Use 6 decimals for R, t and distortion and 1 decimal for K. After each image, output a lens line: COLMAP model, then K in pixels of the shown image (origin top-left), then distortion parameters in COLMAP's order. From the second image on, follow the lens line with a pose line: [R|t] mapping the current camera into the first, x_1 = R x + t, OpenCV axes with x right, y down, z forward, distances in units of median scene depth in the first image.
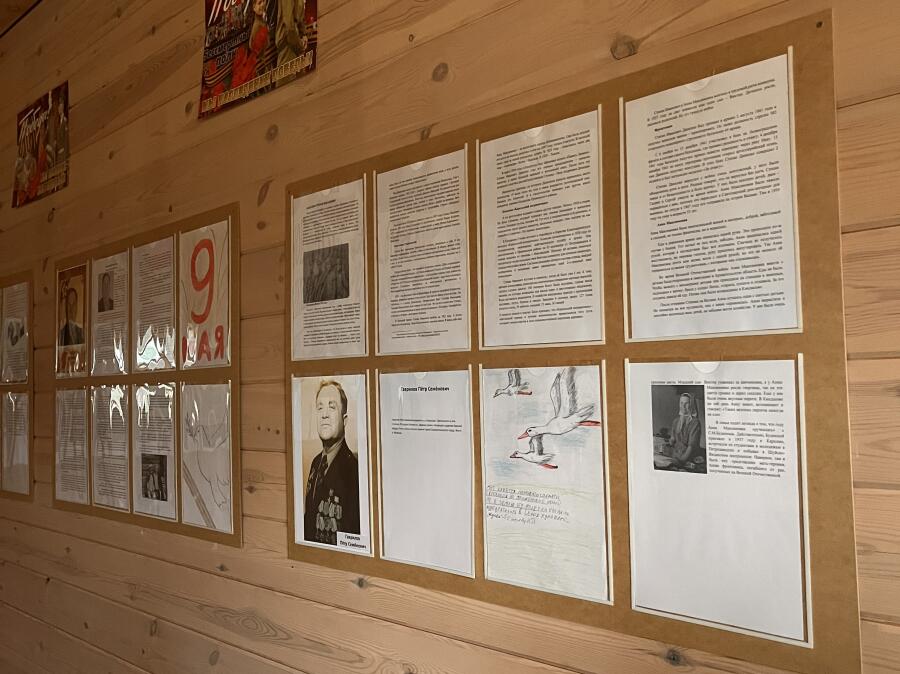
lens RADIAL K [[862.7, 0, 448.3], [0, 862.7, 341.7], [0, 0, 1]] dist [0.024805, 0.000000]
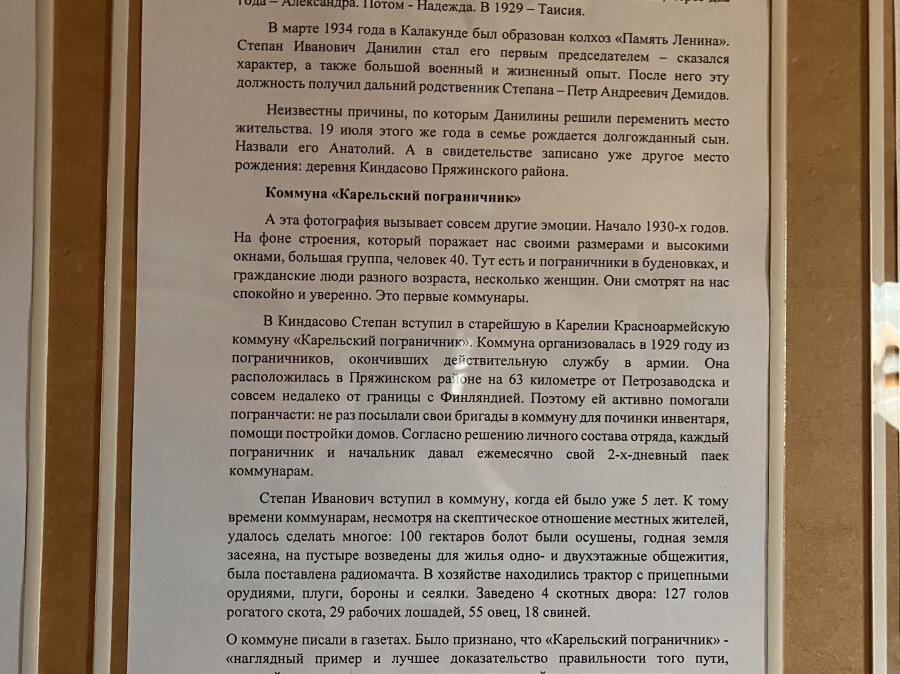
lens RADIAL K [[862.7, 0, 449.8], [0, 862.7, 338.0], [0, 0, 1]] dist [0.024805, 0.000000]
pose [[0.663128, 0.053141, 0.746617, -0.084215], [-0.058617, 0.998100, -0.018978, -0.120012], [-0.746207, -0.031179, 0.664983, 0.884262]]
